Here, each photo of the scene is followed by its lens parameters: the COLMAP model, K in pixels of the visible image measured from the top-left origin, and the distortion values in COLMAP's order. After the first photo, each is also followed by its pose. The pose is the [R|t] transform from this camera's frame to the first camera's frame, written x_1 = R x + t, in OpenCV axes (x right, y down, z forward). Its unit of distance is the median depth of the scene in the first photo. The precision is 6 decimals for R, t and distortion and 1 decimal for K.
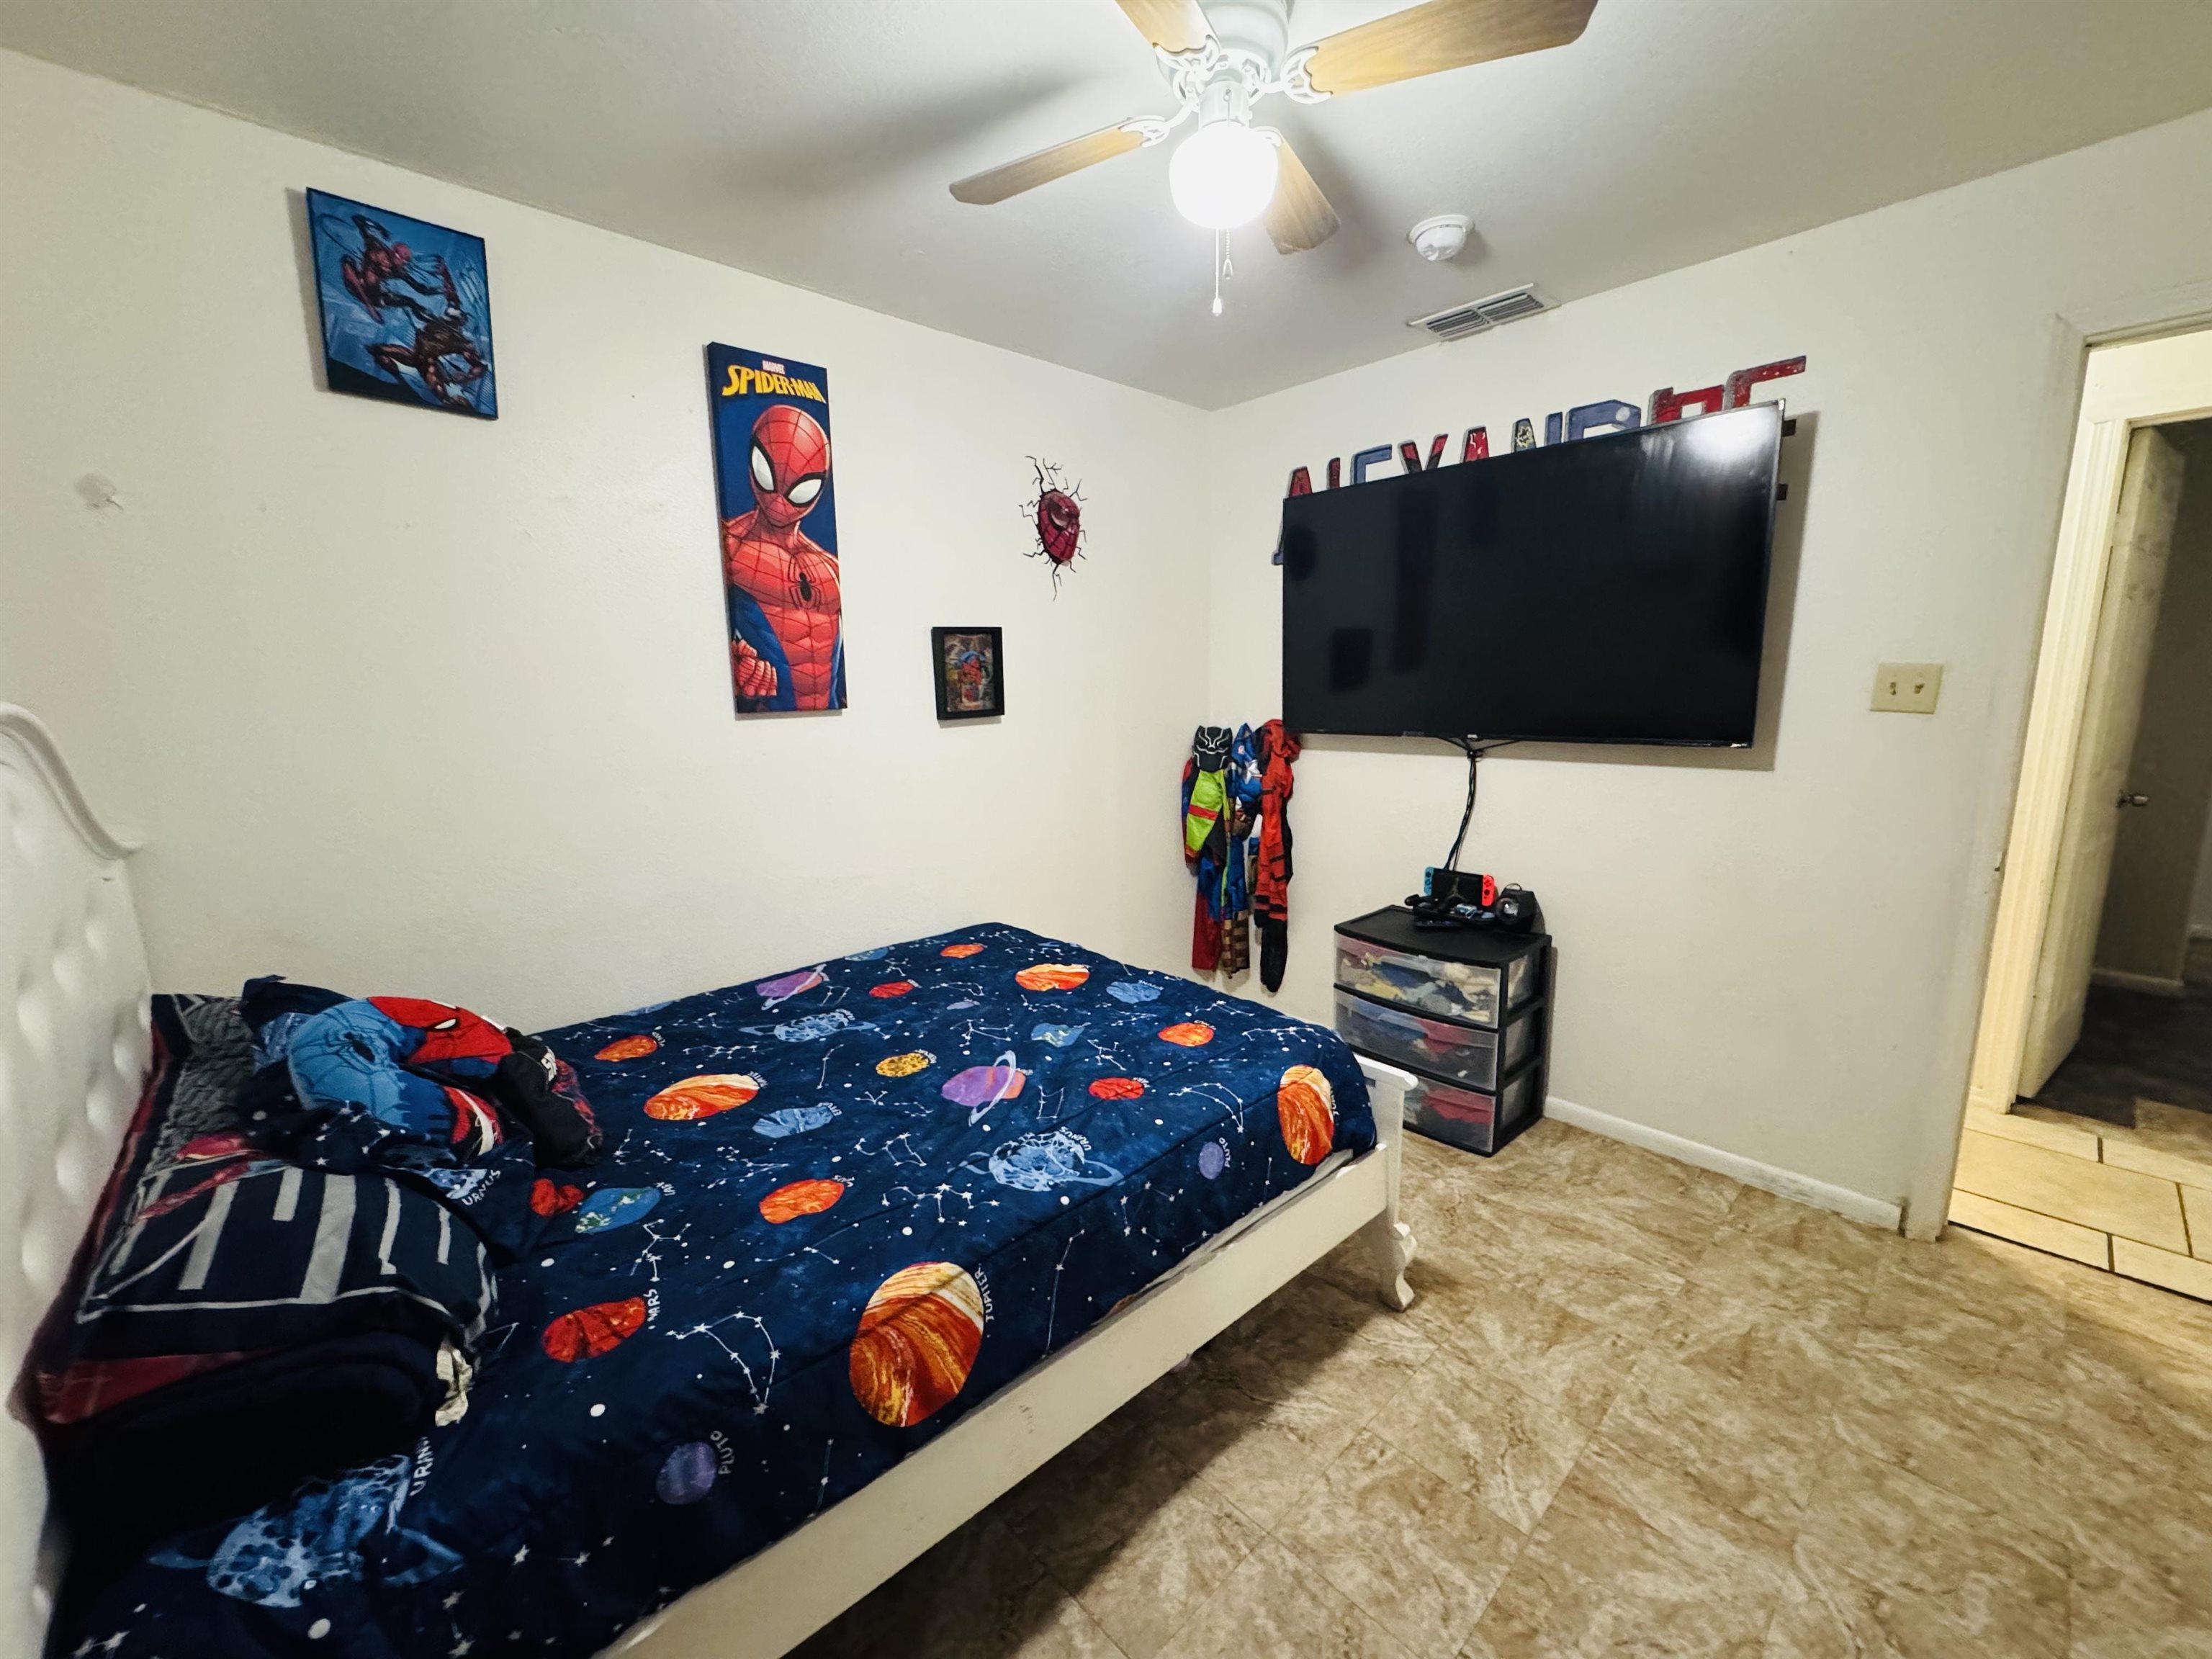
lens RADIAL K [[885.7, 0, 1102.9], [0, 885.7, 834.4], [0, 0, 1]] dist [-0.004214, 0.000748]
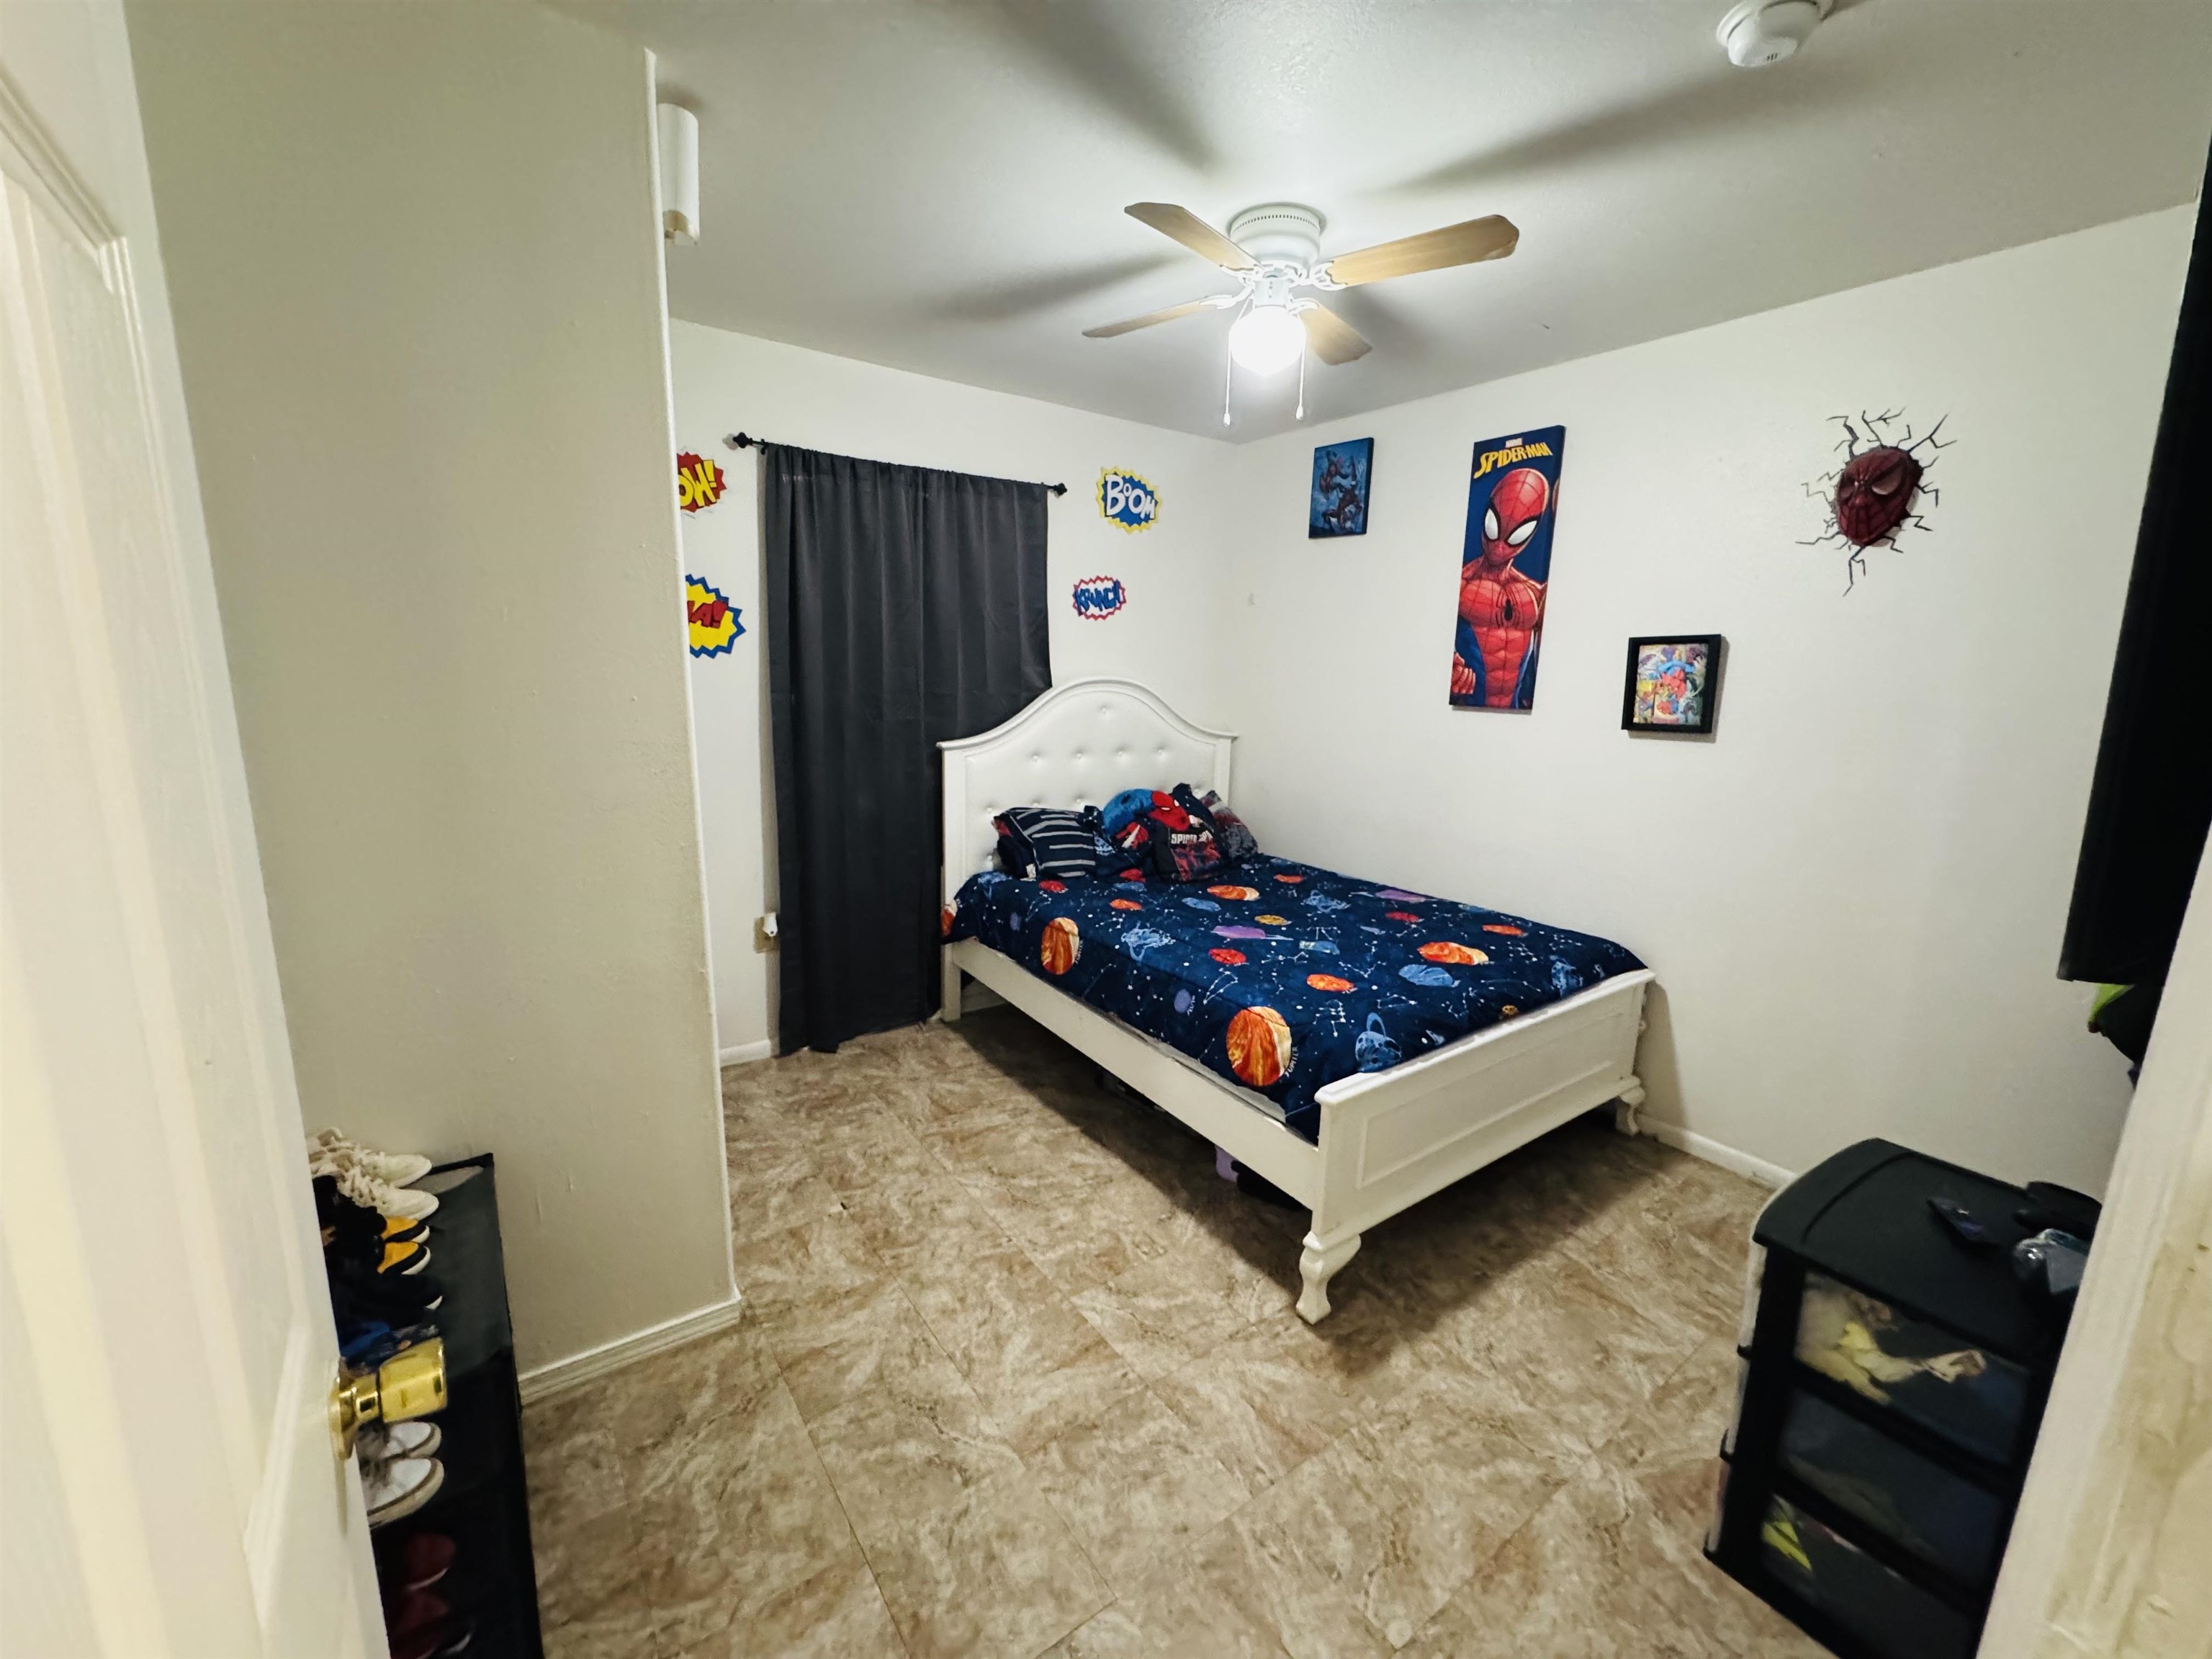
lens RADIAL K [[885.7, 0, 1102.9], [0, 885.7, 834.4], [0, 0, 1]] dist [-0.004214, 0.000748]
pose [[-0.132856, 0.200535, -0.970636, 1.090617], [-0.191046, 0.955771, 0.223613, -0.154523], [0.972549, 0.215145, -0.088668, 0.655364]]
